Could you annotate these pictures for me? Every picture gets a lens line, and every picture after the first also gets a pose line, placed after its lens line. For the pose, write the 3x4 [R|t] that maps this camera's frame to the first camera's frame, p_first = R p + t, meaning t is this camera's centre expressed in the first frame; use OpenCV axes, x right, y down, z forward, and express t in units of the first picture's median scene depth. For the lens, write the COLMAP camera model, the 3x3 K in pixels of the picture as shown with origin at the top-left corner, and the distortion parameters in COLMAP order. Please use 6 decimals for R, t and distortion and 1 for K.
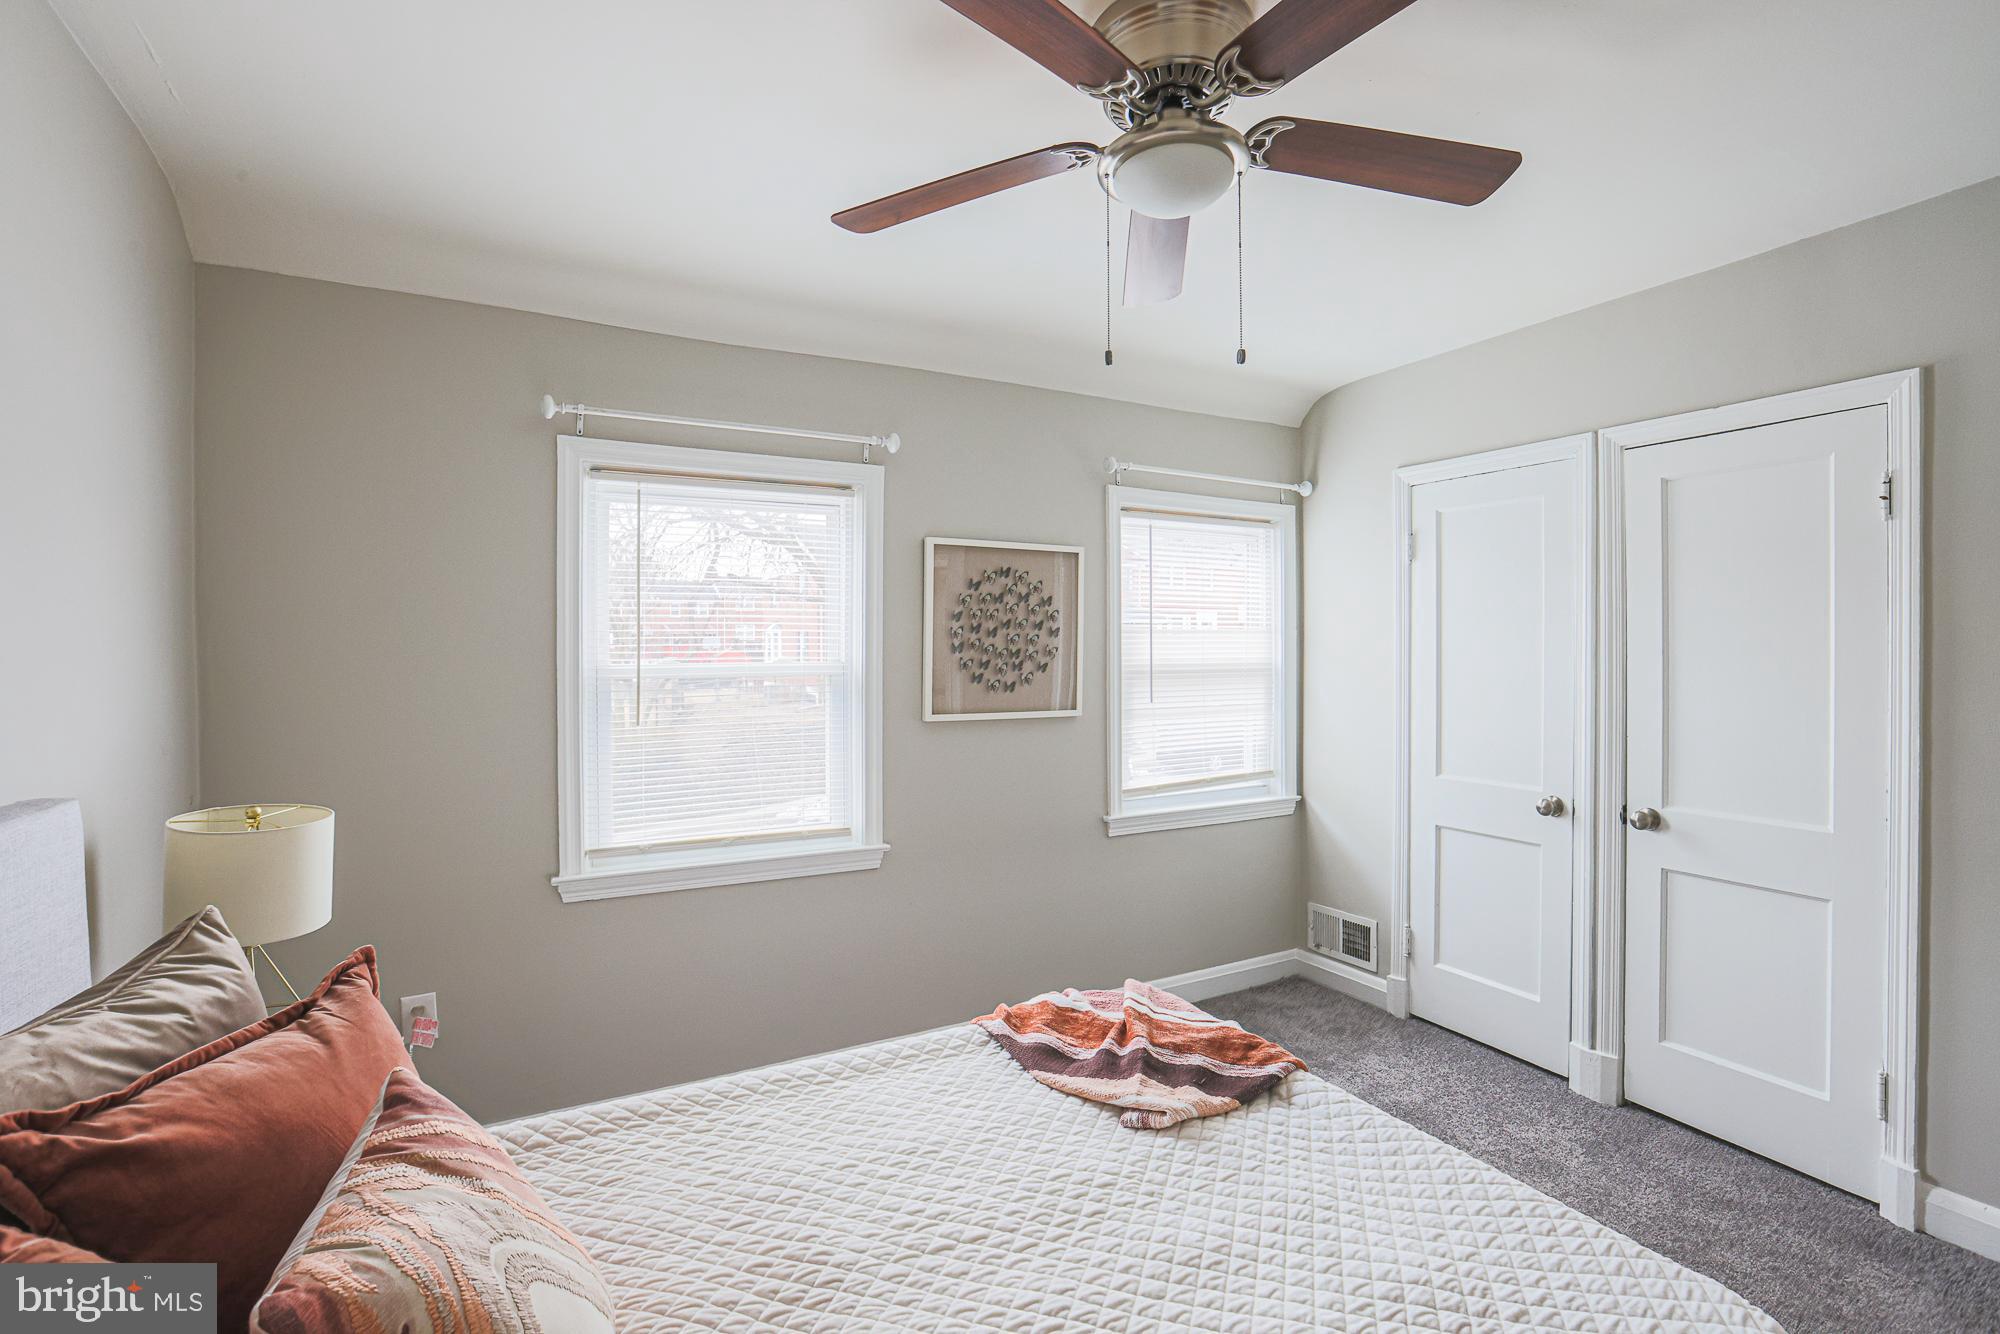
lens RADIAL K [[922.9, 0, 1000.0], [0, 922.9, 667.0], [0, 0, 1]] dist [-0.060686, 0.020415]
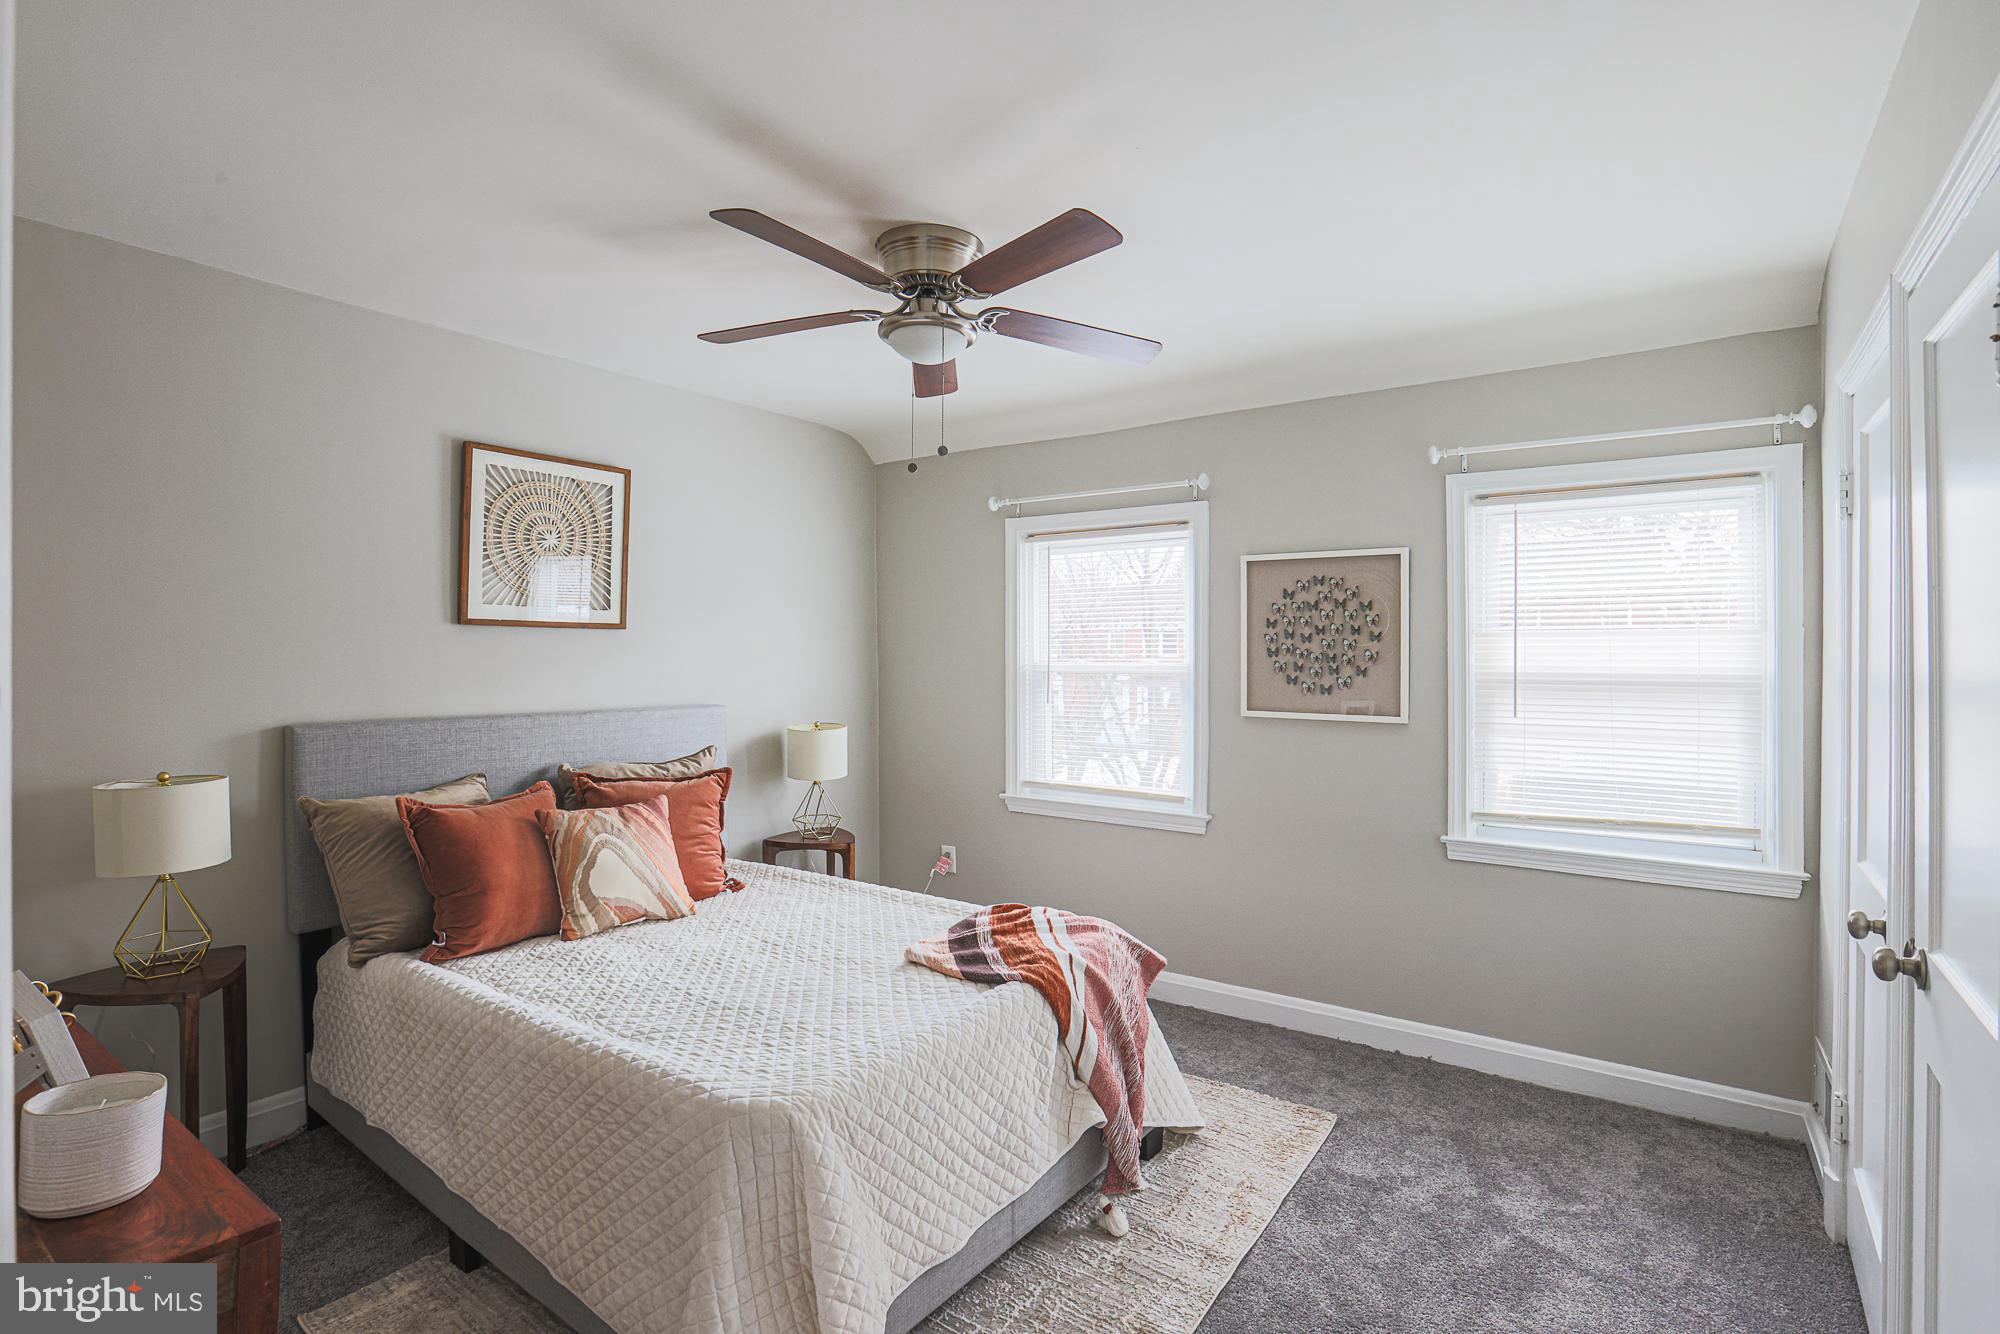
lens RADIAL K [[922.9, 0, 1000.0], [0, 922.9, 667.0], [0, 0, 1]] dist [-0.060686, 0.020415]
pose [[0.445255, 0.017846, -0.895226, 0.779227], [-0.018999, 0.999765, 0.010480, -0.008402], [0.895202, 0.012342, 0.445489, 0.210257]]
